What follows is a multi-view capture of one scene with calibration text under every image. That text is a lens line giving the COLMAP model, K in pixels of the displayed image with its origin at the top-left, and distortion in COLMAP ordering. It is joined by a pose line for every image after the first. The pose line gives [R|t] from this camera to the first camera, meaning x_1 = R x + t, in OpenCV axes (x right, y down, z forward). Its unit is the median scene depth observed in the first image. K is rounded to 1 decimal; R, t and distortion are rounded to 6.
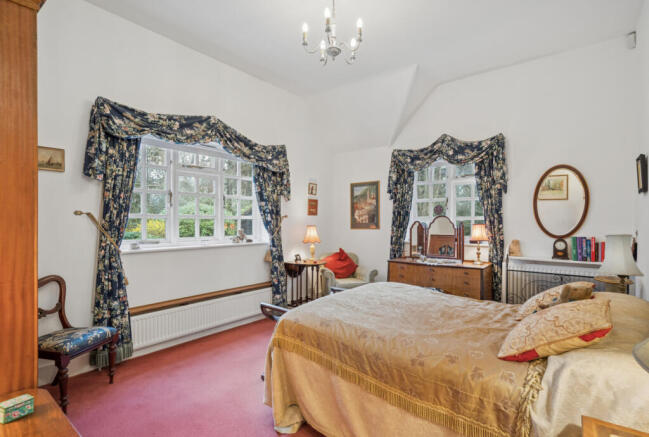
lens RADIAL K [[326.3, 0, 324.5], [0, 326.3, 218.5], [0, 0, 1]] dist [0.001002, 0.000012]
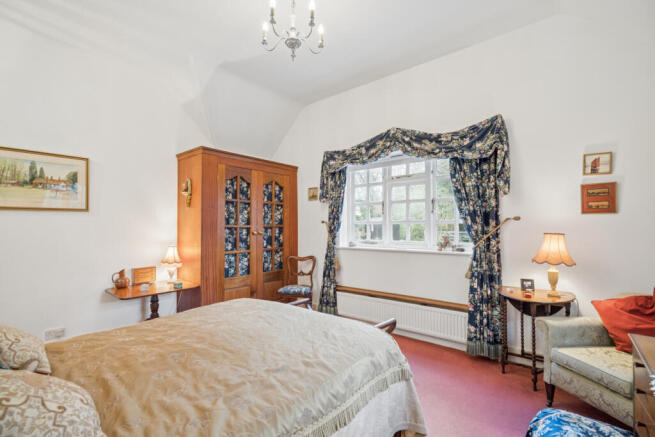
lens RADIAL K [[293.9, 0, 327.5], [0, 293.9, 218.5], [0, 0, 1]] dist [-0.000196, 0.000323]
pose [[-0.018722, -0.032687, -0.999290, 0.563632], [0.008859, 0.999421, -0.032858, 0.011904], [0.999785, -0.009468, -0.018422, 0.735673]]
